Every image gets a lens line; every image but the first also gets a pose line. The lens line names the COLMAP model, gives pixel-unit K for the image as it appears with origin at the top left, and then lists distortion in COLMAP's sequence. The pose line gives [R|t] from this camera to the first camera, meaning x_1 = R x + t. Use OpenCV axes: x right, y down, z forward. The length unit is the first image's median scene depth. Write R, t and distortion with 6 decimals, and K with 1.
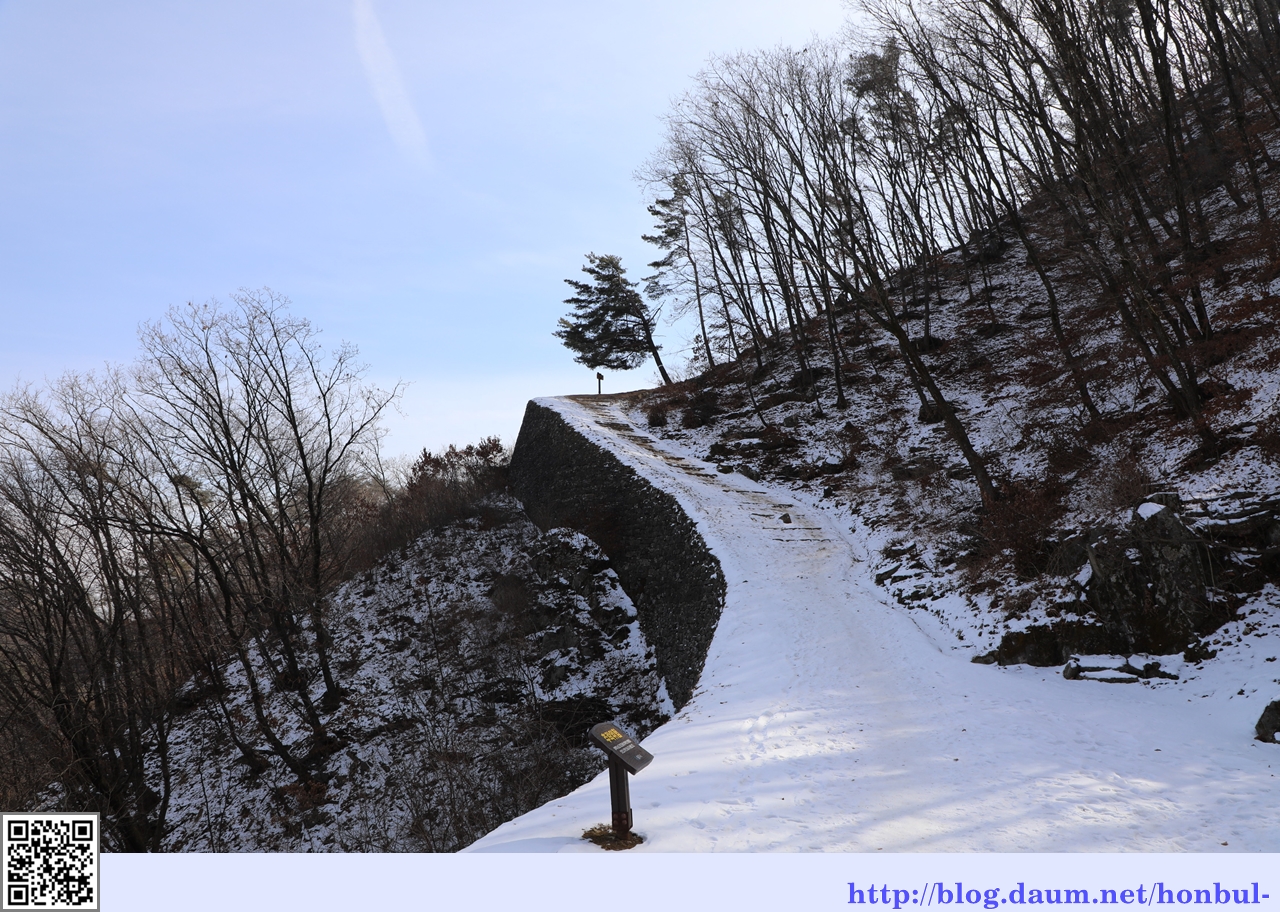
lens RADIAL K [[868.3, 0, 640.4], [0, 868.3, 425.7], [0, 0, 1]] dist [-0.070827, 0.038641]
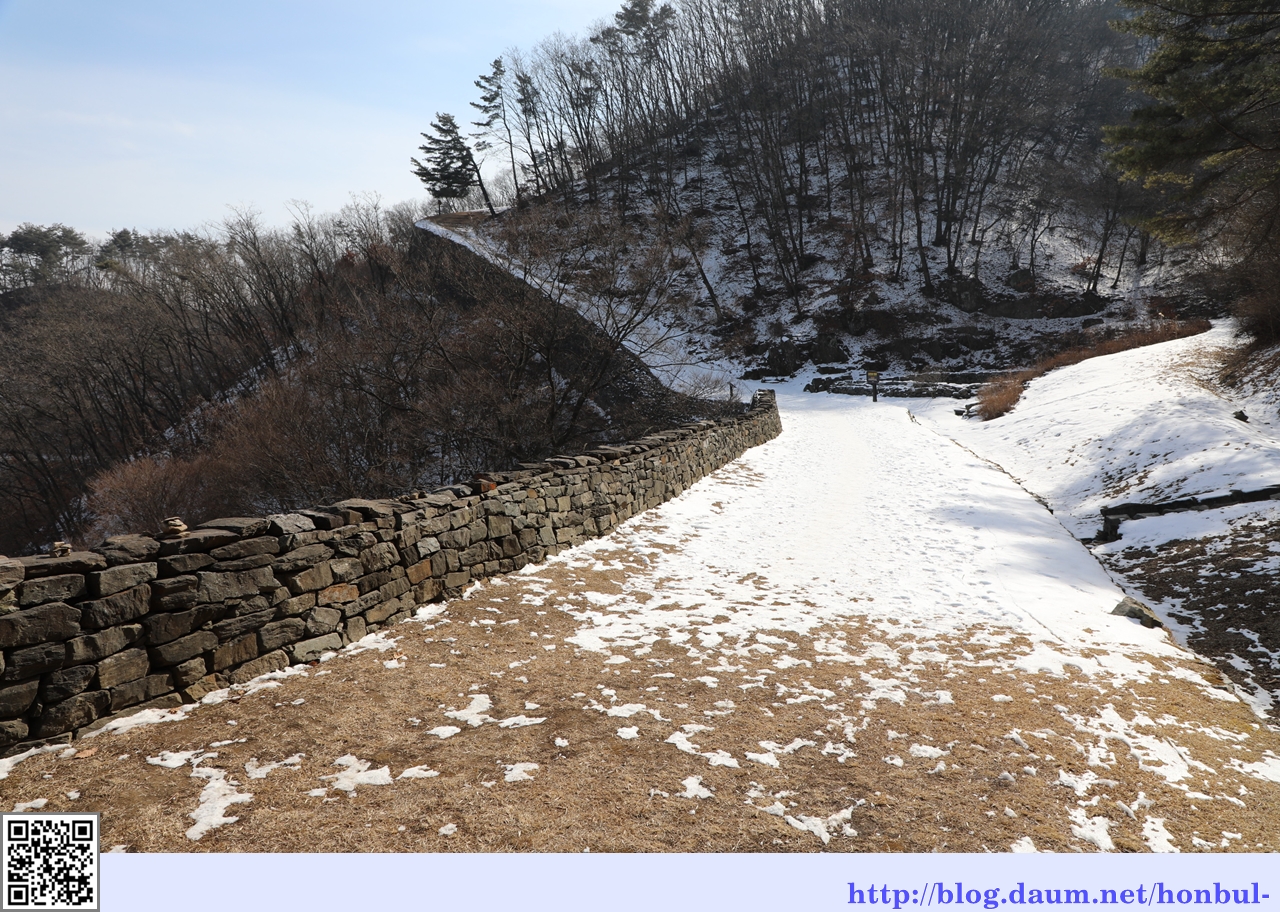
lens RADIAL K [[868.3, 0, 640.4], [0, 868.3, 425.7], [0, 0, 1]] dist [-0.070827, 0.038641]
pose [[0.904439, -0.032737, 0.425344, -0.568796], [-0.090312, 0.959759, 0.265906, -0.173349], [-0.416933, -0.278910, 0.865087, -0.754586]]
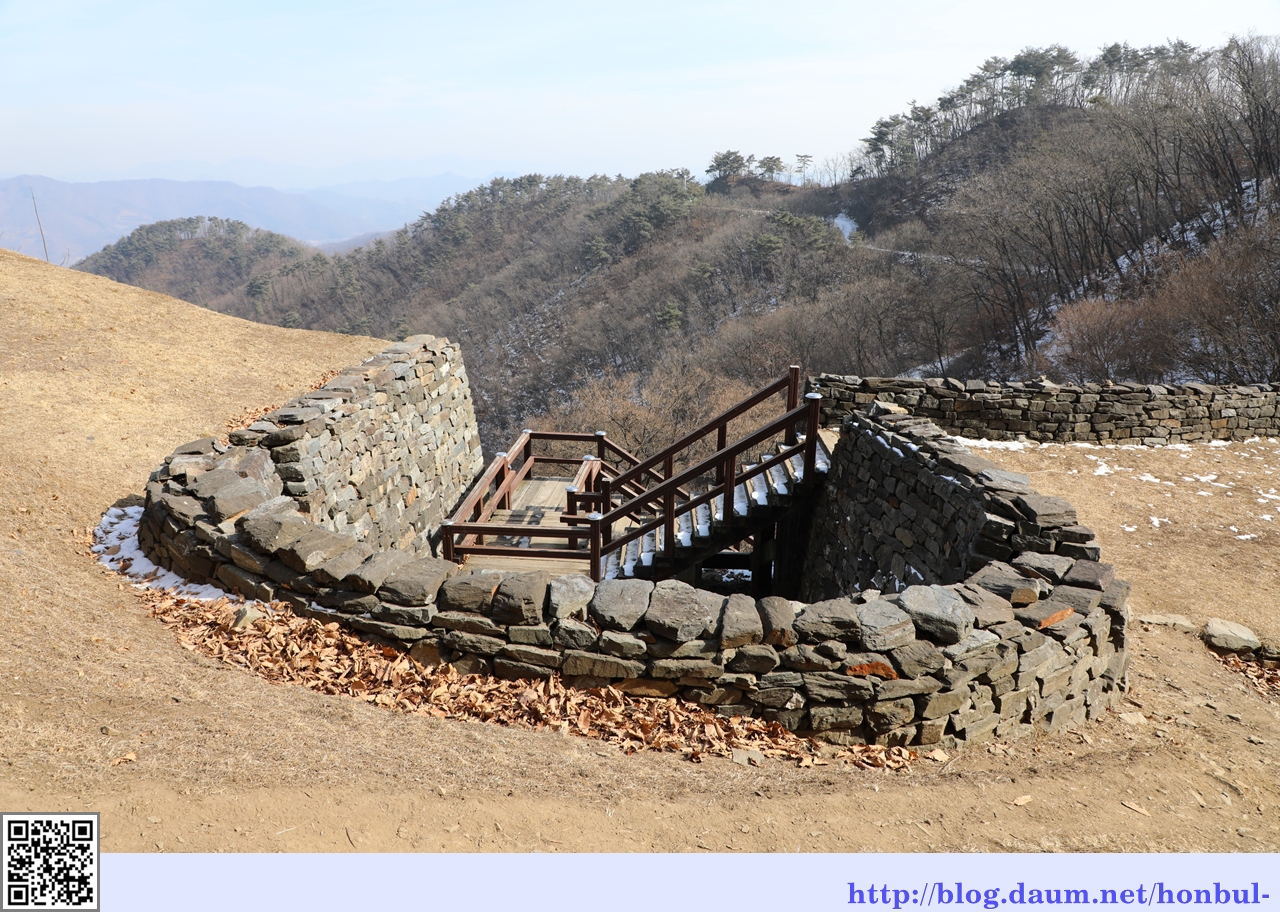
lens RADIAL K [[868.3, 0, 640.4], [0, 868.3, 425.7], [0, 0, 1]] dist [-0.070827, 0.038641]
pose [[0.839128, 0.155961, -0.521096, -0.558516], [0.116106, 0.884575, 0.451715, -0.251175], [0.531398, -0.439549, 0.724163, -0.915161]]
